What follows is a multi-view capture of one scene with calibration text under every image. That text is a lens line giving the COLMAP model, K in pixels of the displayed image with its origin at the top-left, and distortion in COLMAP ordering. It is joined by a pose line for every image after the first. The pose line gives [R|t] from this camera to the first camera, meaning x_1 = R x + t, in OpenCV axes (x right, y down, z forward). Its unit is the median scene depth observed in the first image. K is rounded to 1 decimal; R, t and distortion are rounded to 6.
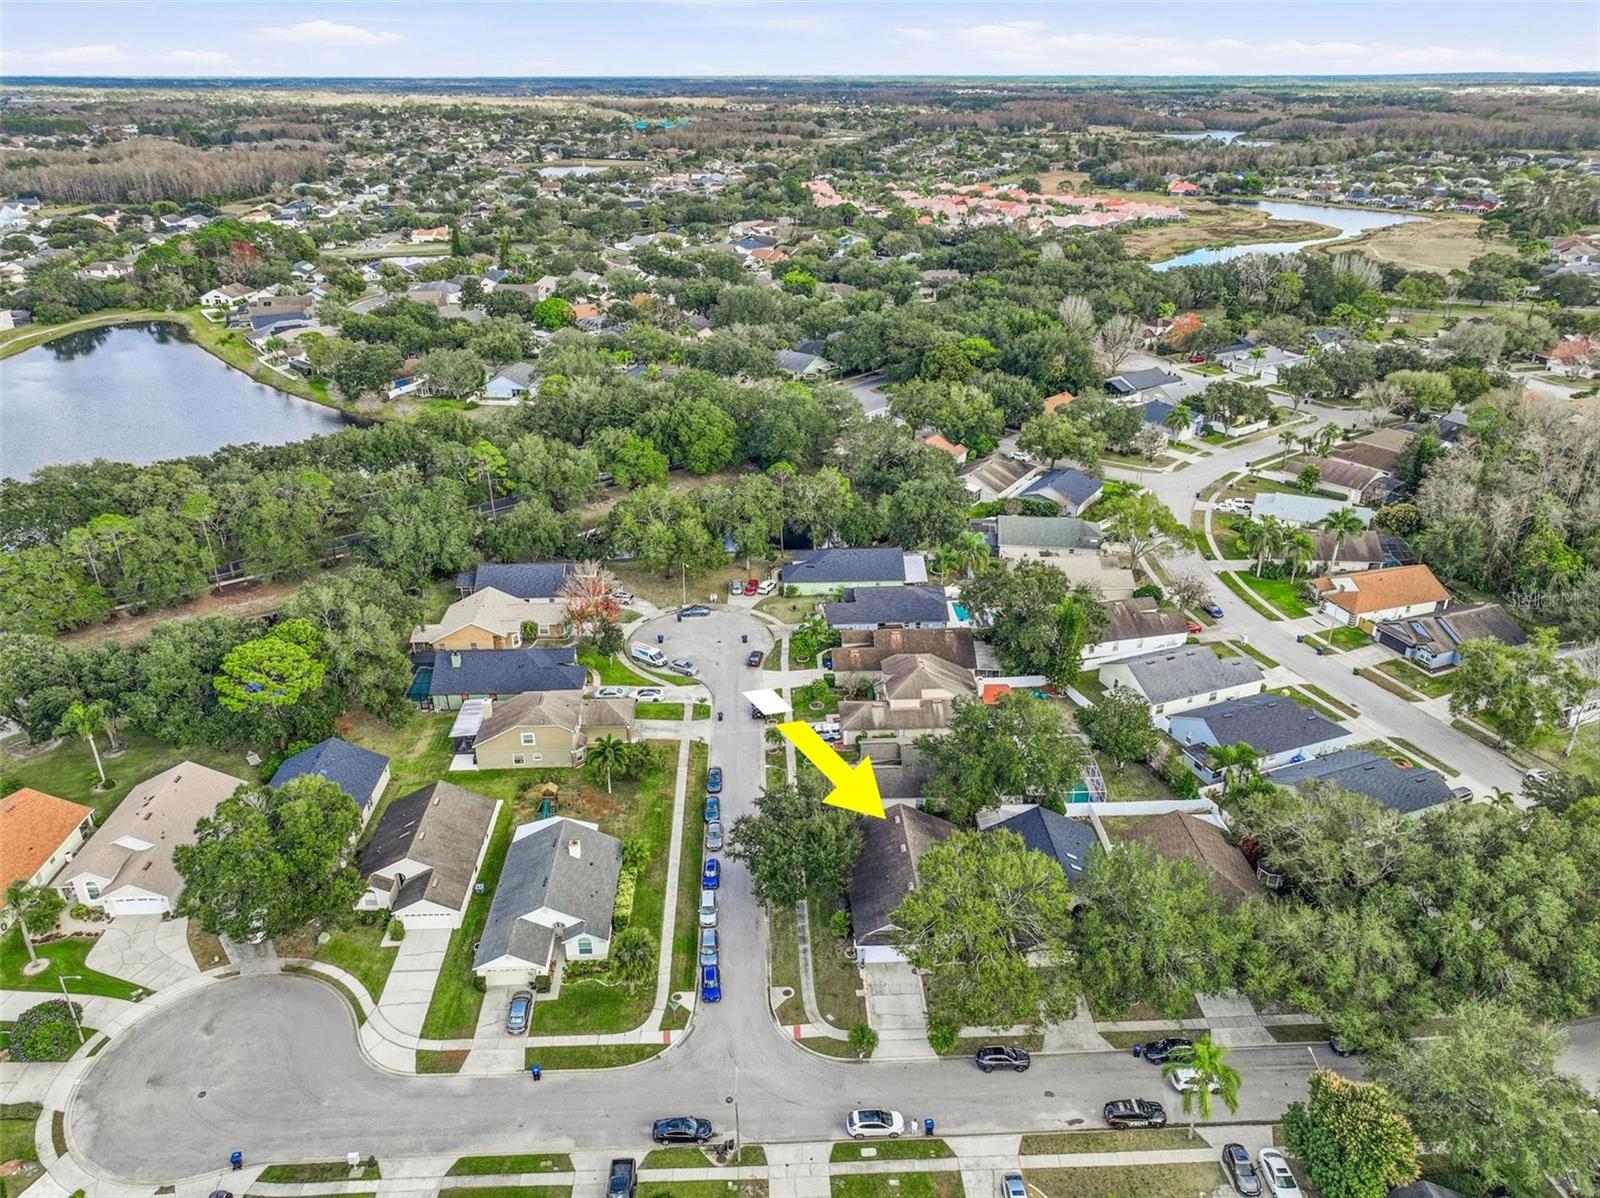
lens RADIAL K [[1126.0, 0, 800.0], [0, 1126.0, 599.0], [0, 0, 1]] dist [0.001019, 0.012016]
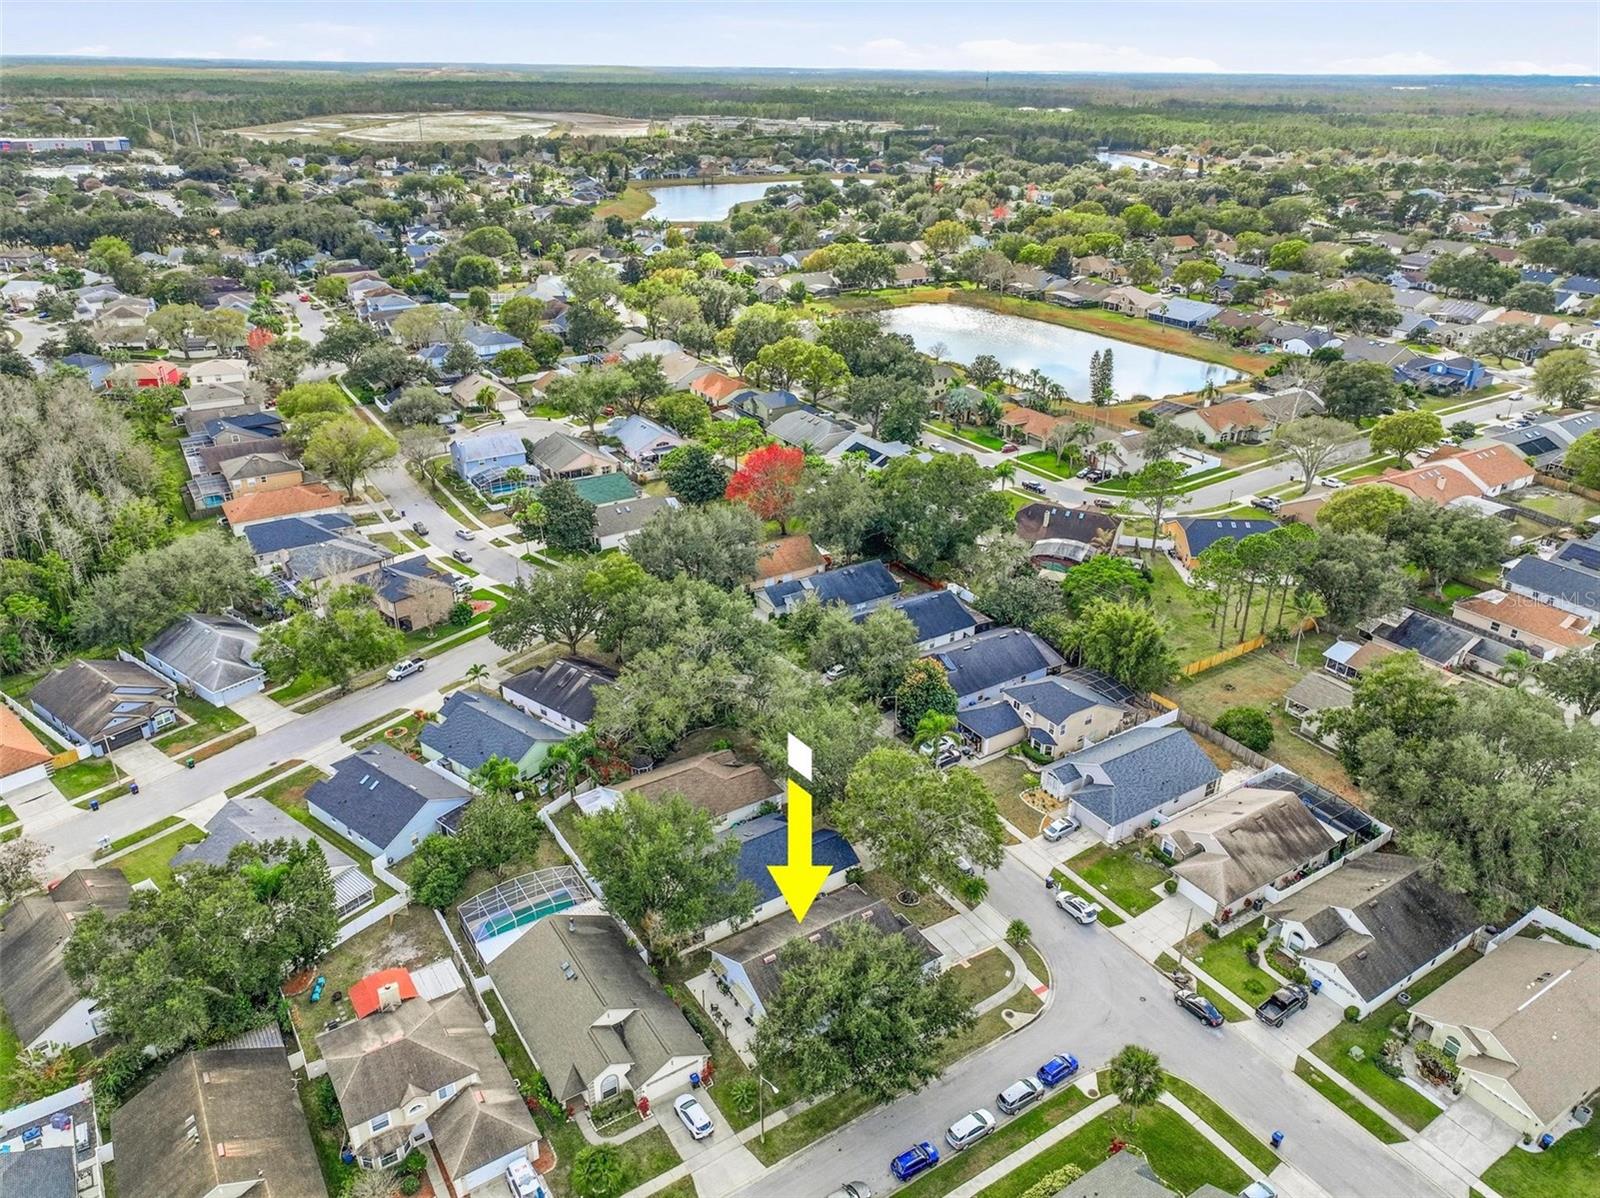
lens RADIAL K [[1126.0, 0, 800.0], [0, 1126.0, 599.0], [0, 0, 1]] dist [0.001019, 0.012016]
pose [[-0.508696, -0.376097, 0.774454, -0.337312], [0.355915, 0.727208, 0.586935, -0.344499], [-0.783934, 0.574211, -0.236070, 0.726663]]
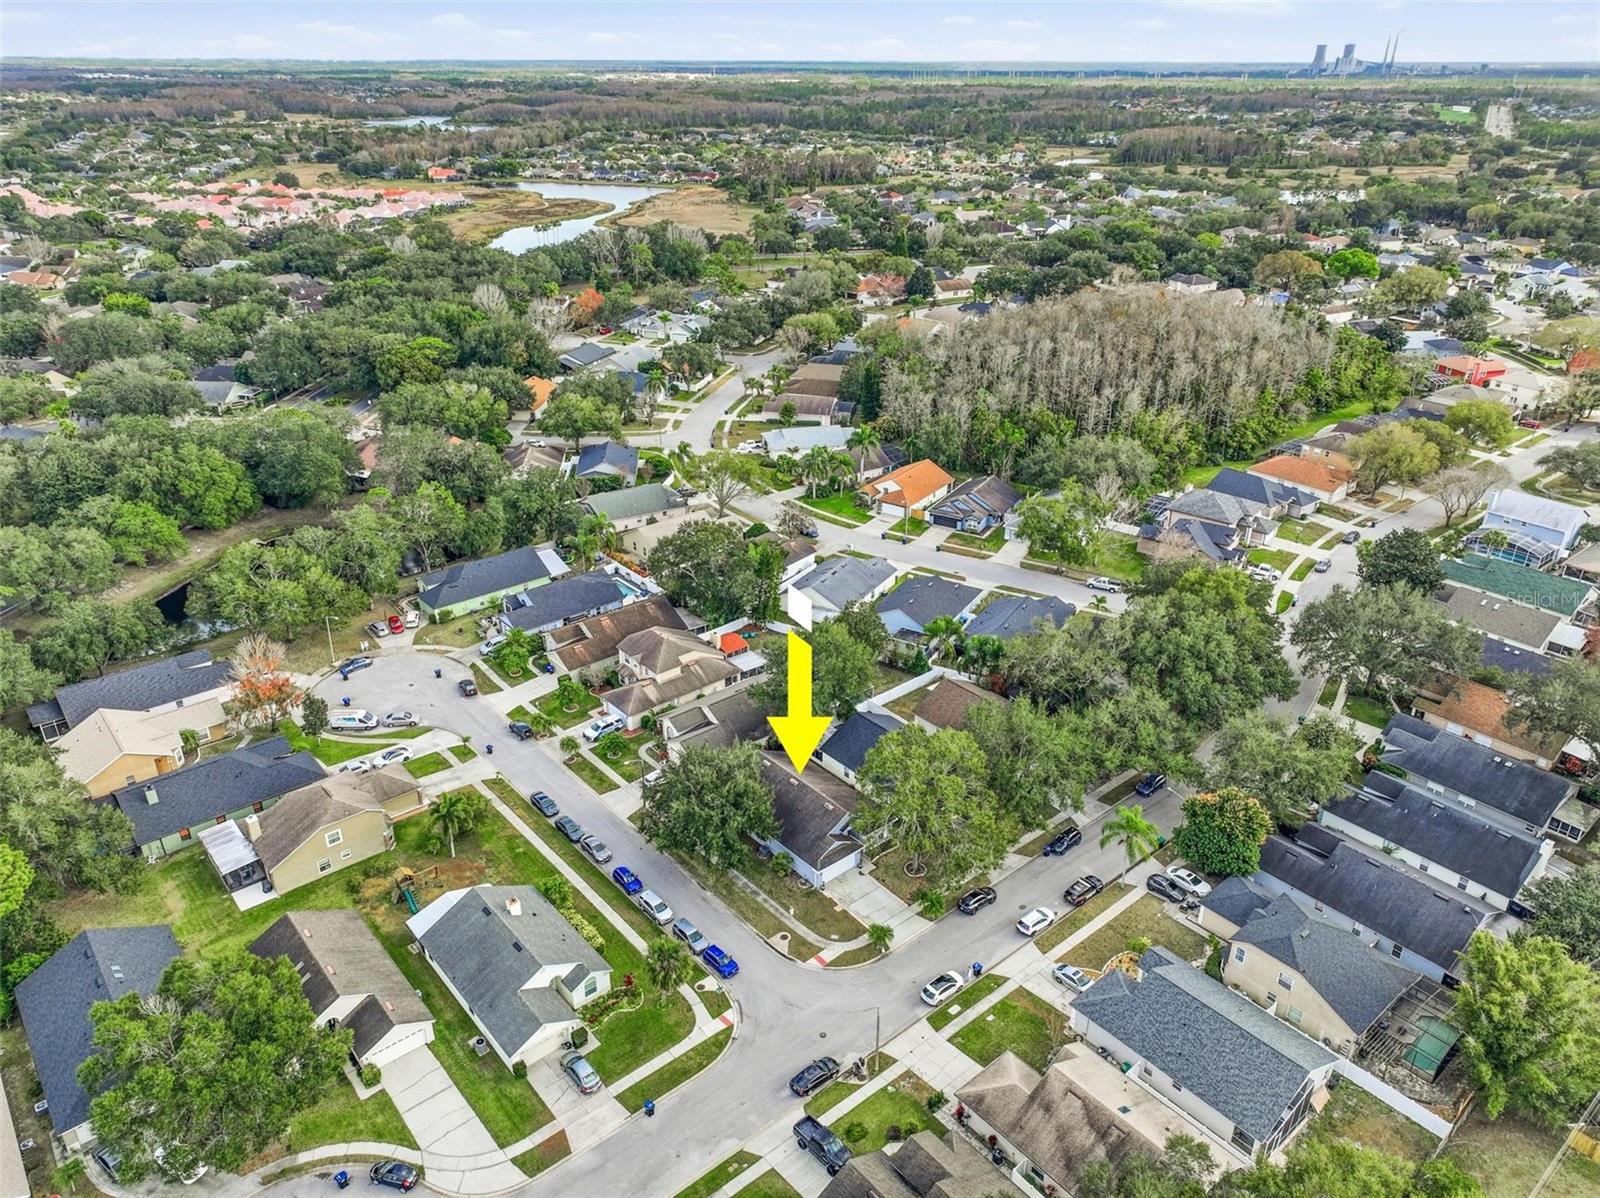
lens RADIAL K [[1126.0, 0, 800.0], [0, 1126.0, 599.0], [0, 0, 1]] dist [0.001019, 0.012016]
pose [[0.790331, -0.262055, 0.553809, -0.315448], [0.255913, 0.962480, 0.090223, -0.031916], [-0.556673, 0.070421, 0.827741, 0.053500]]
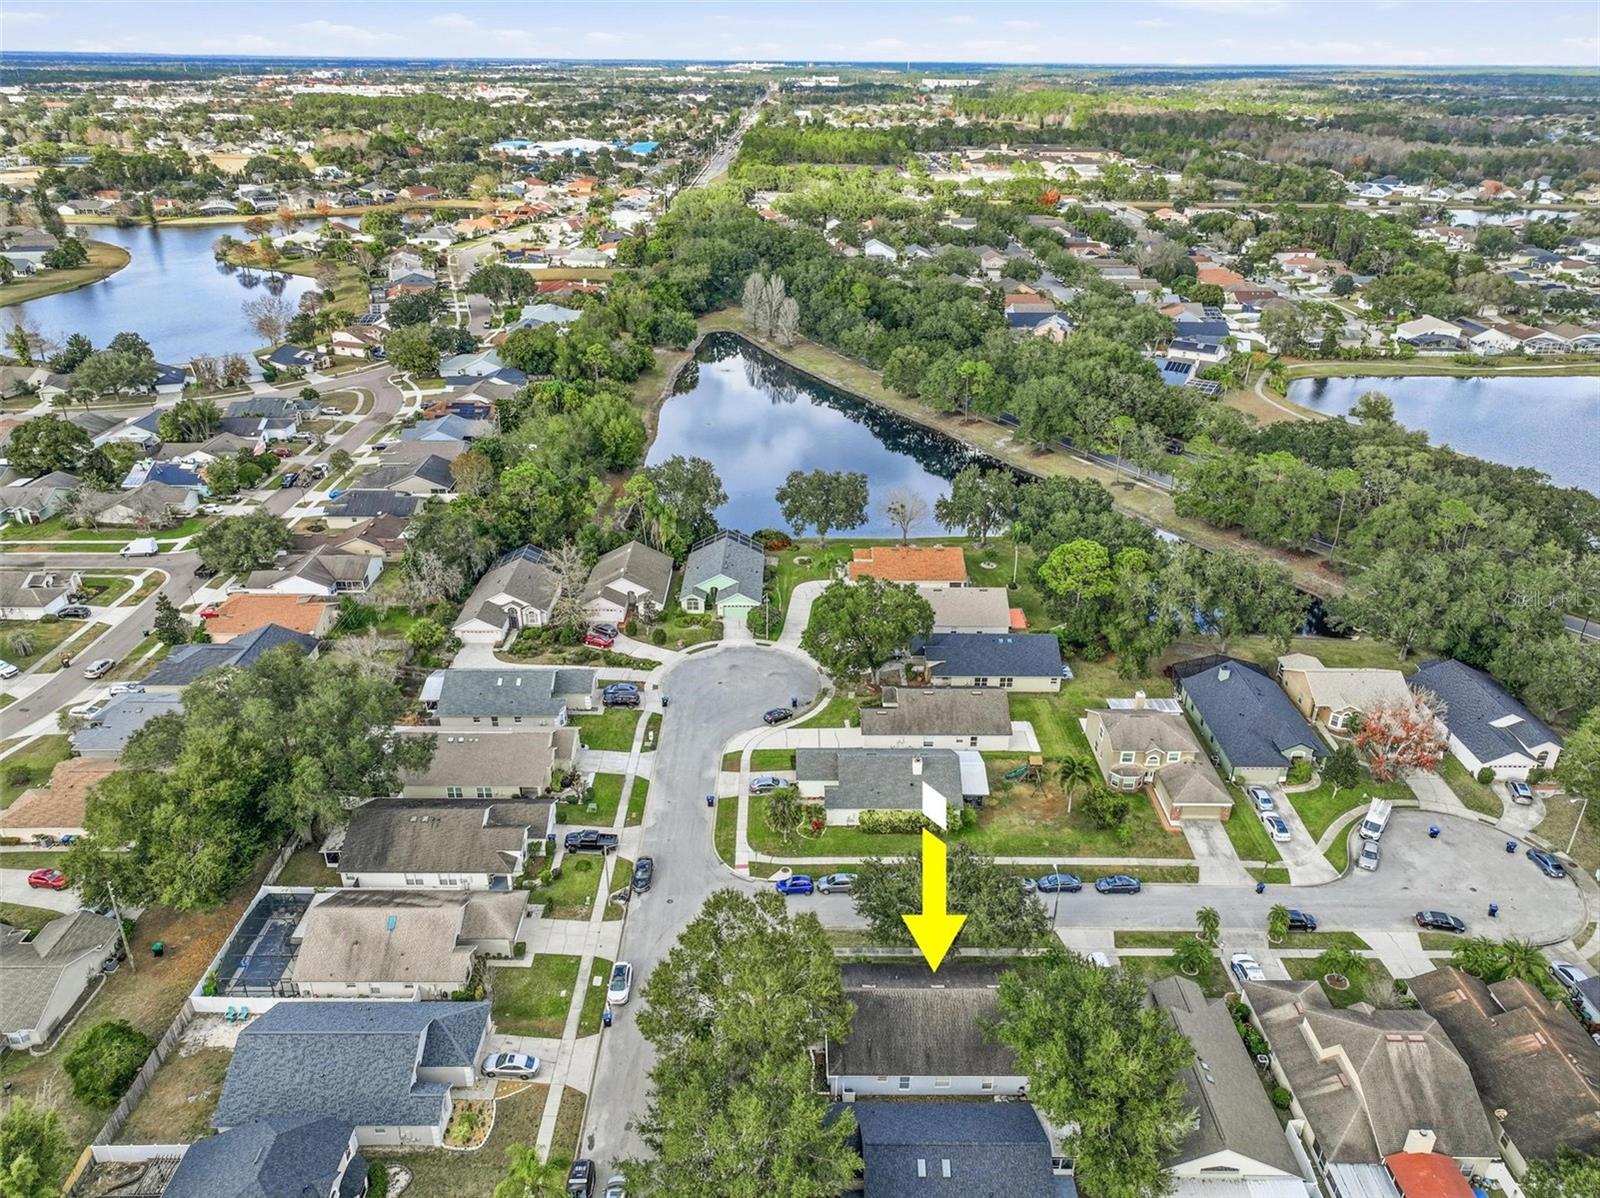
lens RADIAL K [[1126.0, 0, 800.0], [0, 1126.0, 599.0], [0, 0, 1]] dist [0.001019, 0.012016]
pose [[-0.039803, 0.436628, -0.898761, 0.495571], [-0.432045, 0.803524, 0.409494, -0.212998], [0.900973, 0.404605, 0.156661, 0.448167]]
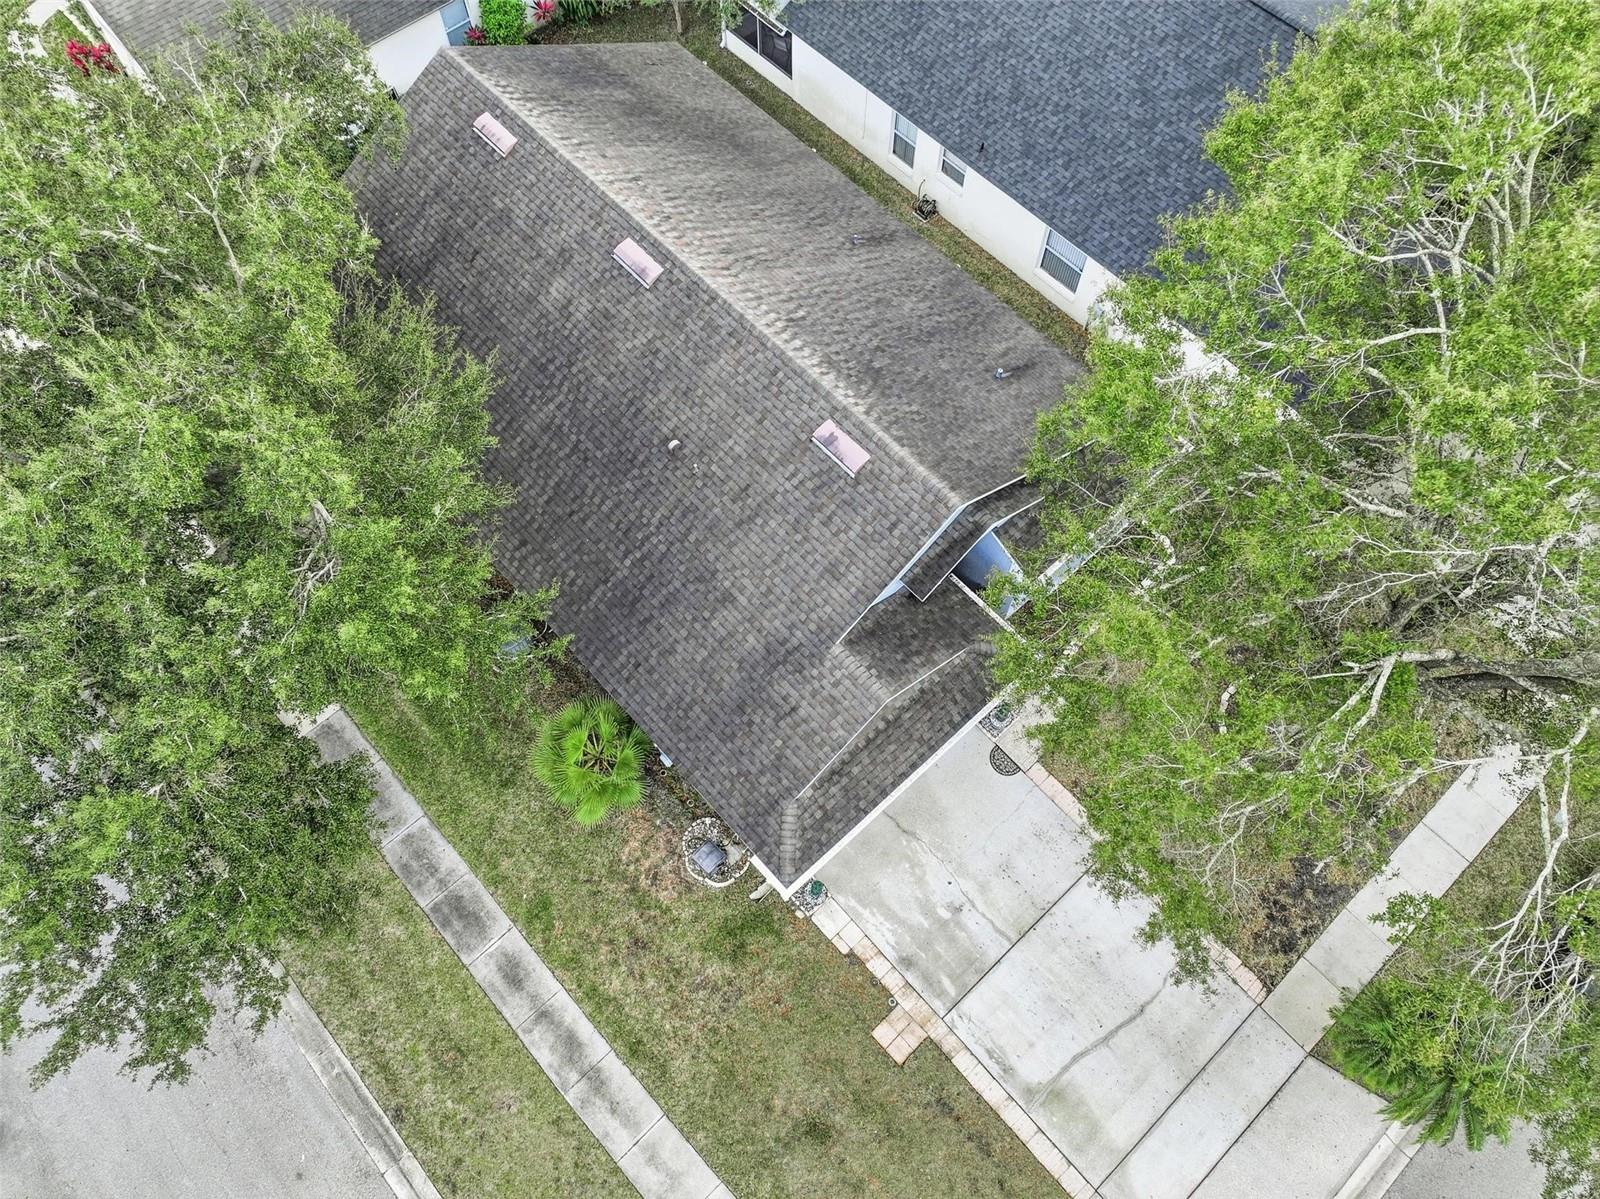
lens RADIAL K [[1126.0, 0, 800.0], [0, 1126.0, 599.5], [0, 0, 1]] dist [0.001019, 0.012016]
pose [[0.767391, -0.574256, 0.285203, 0.016233], [0.267489, 0.690981, 0.671561, 0.093898], [-0.582718, -0.439061, 0.683860, 0.561461]]
